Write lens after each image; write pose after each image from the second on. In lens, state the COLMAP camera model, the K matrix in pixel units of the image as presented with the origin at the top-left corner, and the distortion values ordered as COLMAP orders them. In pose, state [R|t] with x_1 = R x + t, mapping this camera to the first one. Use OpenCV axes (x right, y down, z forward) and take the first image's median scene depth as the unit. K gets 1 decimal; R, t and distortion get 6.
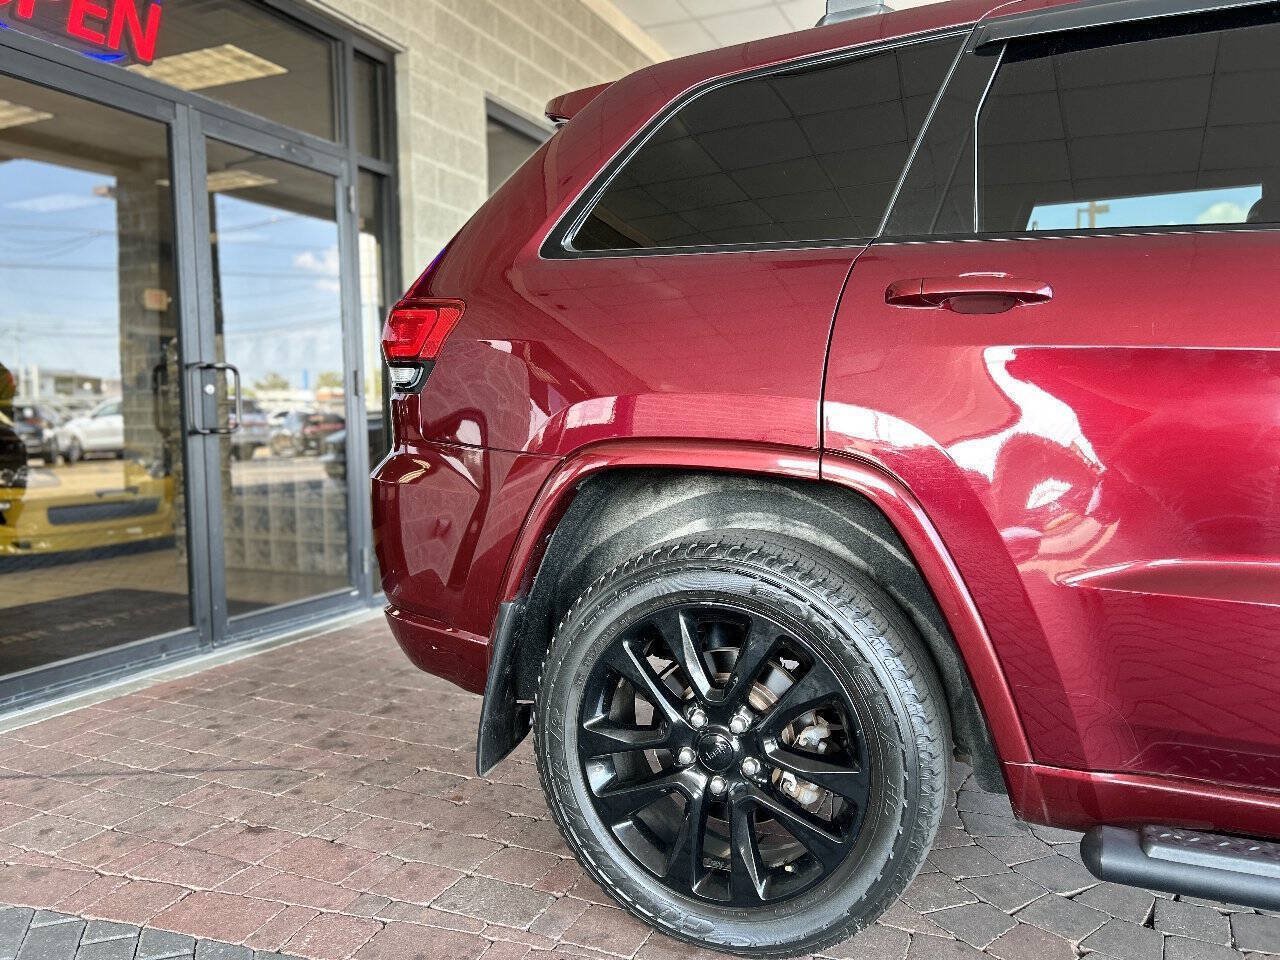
lens RADIAL K [[965.0, 0, 648.3], [0, 965.0, 487.6], [0, 0, 1]] dist [0.050819, -0.061230]
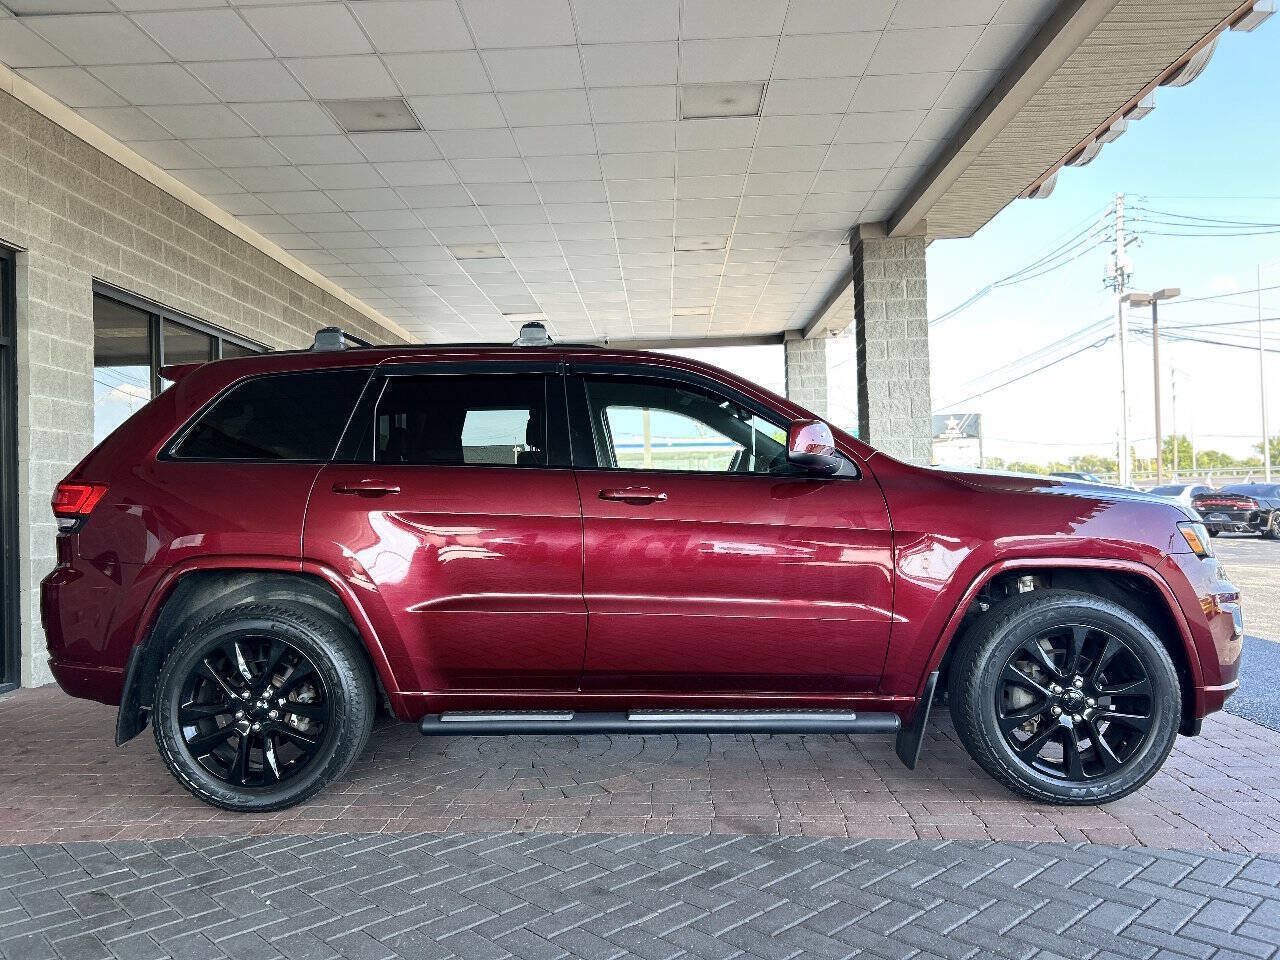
lens RADIAL K [[965.0, 0, 648.3], [0, 965.0, 487.6], [0, 0, 1]] dist [0.050819, -0.061230]
pose [[0.927881, -0.006753, 0.372816, 0.073816], [0.045839, 0.994318, -0.096076, 0.042848], [-0.370049, 0.106237, 0.922918, -1.164198]]
